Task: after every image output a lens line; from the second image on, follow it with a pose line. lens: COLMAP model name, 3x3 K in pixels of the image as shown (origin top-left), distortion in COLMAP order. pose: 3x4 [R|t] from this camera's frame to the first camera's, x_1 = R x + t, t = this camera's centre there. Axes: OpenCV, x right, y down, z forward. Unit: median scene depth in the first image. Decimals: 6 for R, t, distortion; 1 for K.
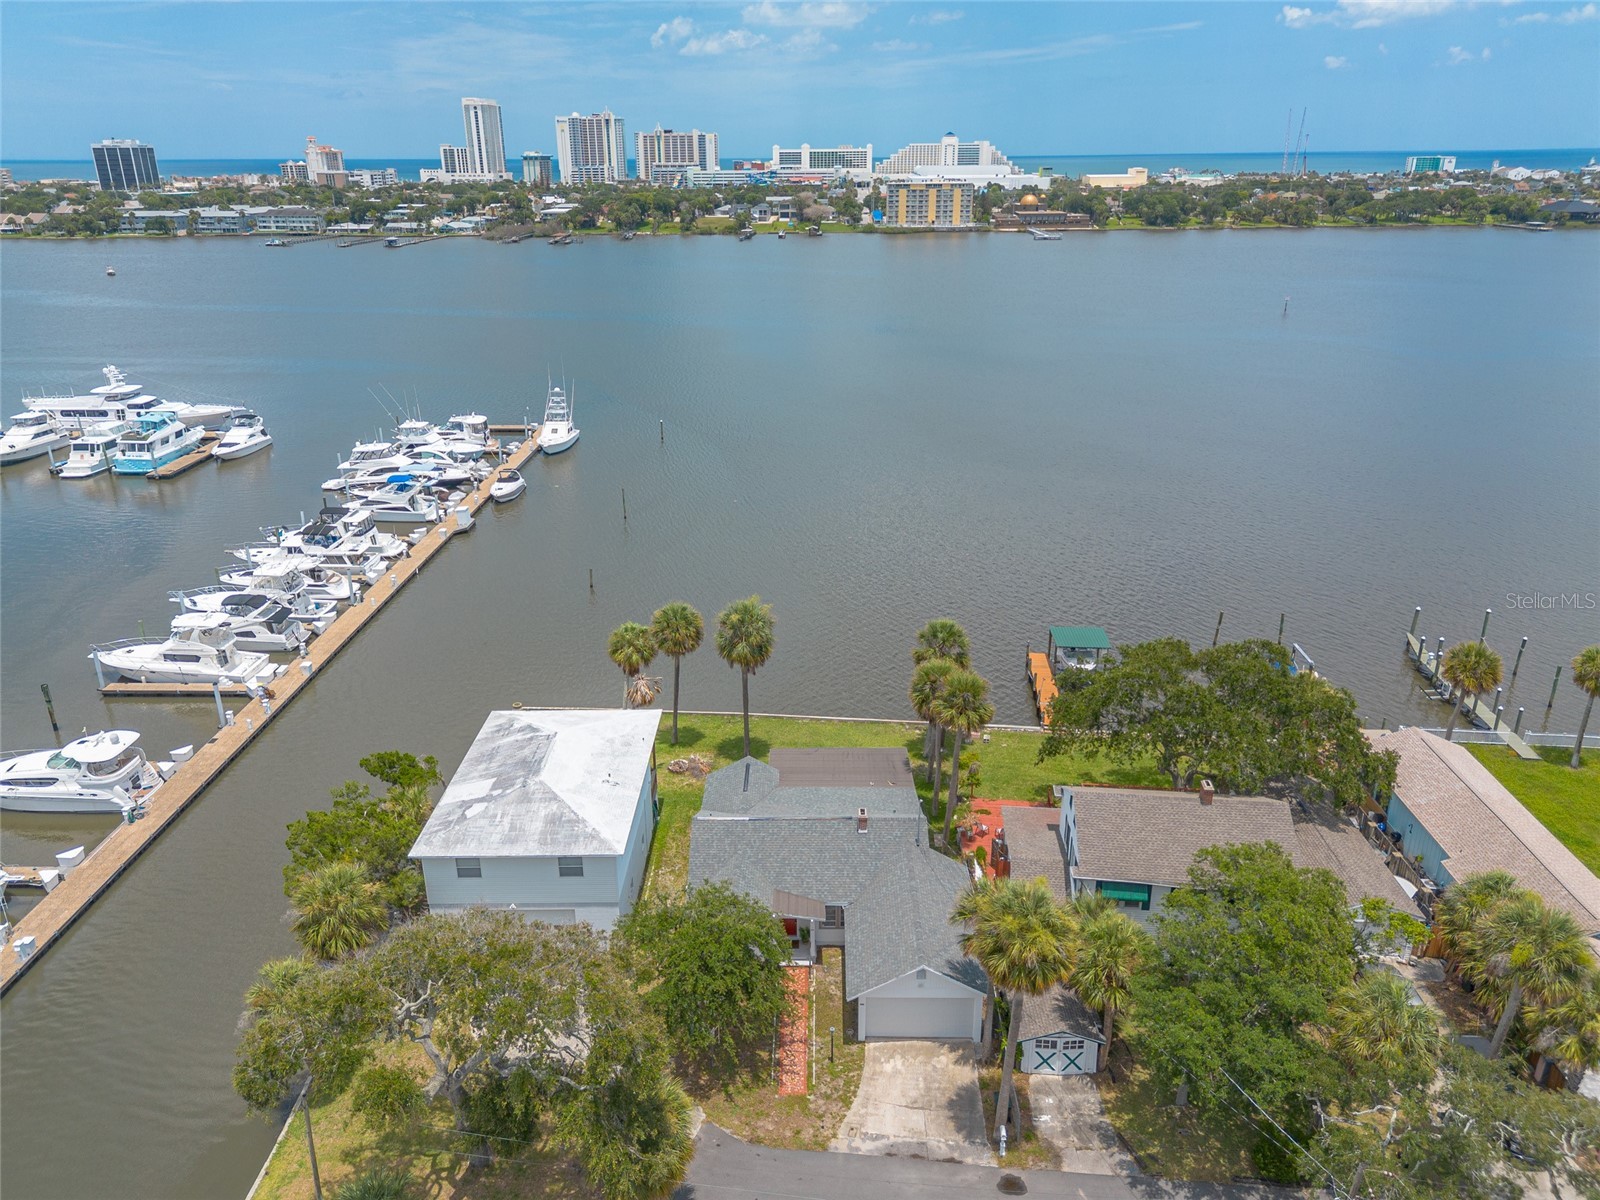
lens RADIAL K [[1128.3, 0, 800.0], [0, 1128.3, 600.0], [0, 0, 1]] dist [0.065326, -0.074917]
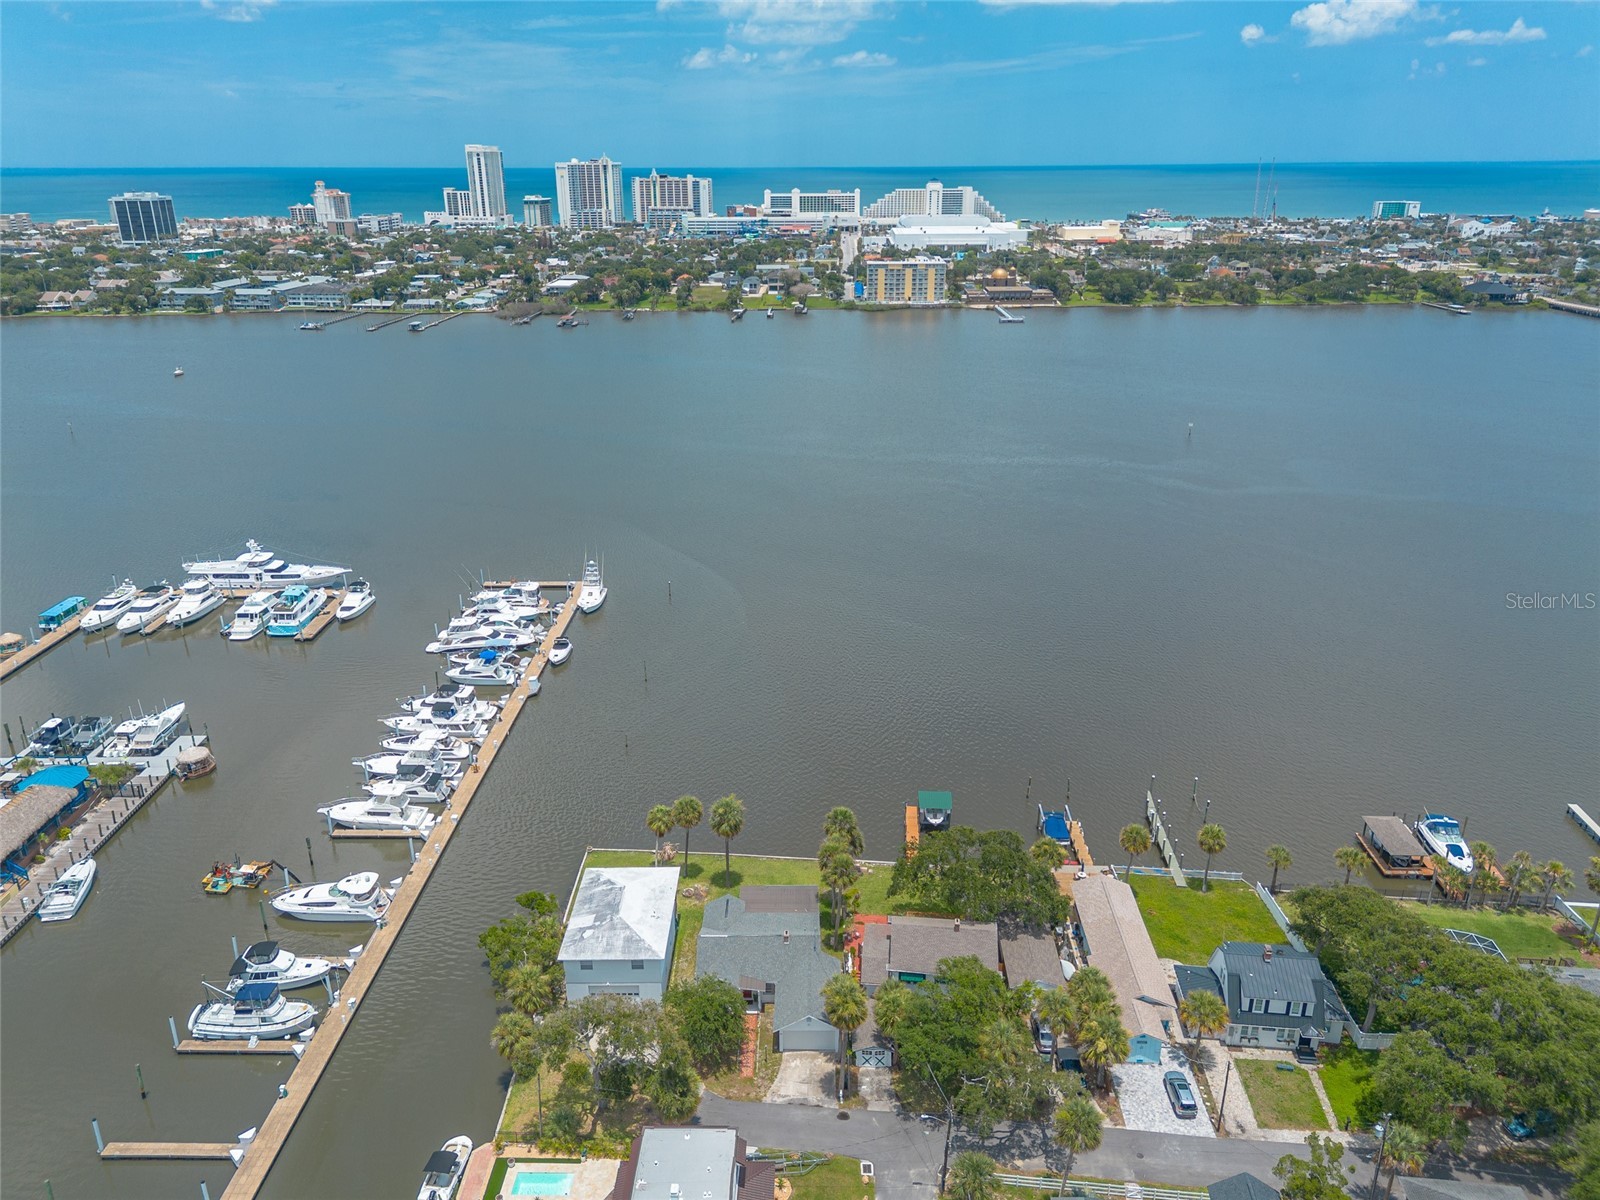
lens RADIAL K [[1128.3, 0, 800.0], [0, 1128.3, 600.0], [0, 0, 1]] dist [0.065326, -0.074917]
pose [[0.999980, 0.000734, 0.006242, 0.027045], [-0.000665, 0.999938, -0.011074, -0.146711], [-0.006249, 0.011070, 0.999919, -0.385320]]
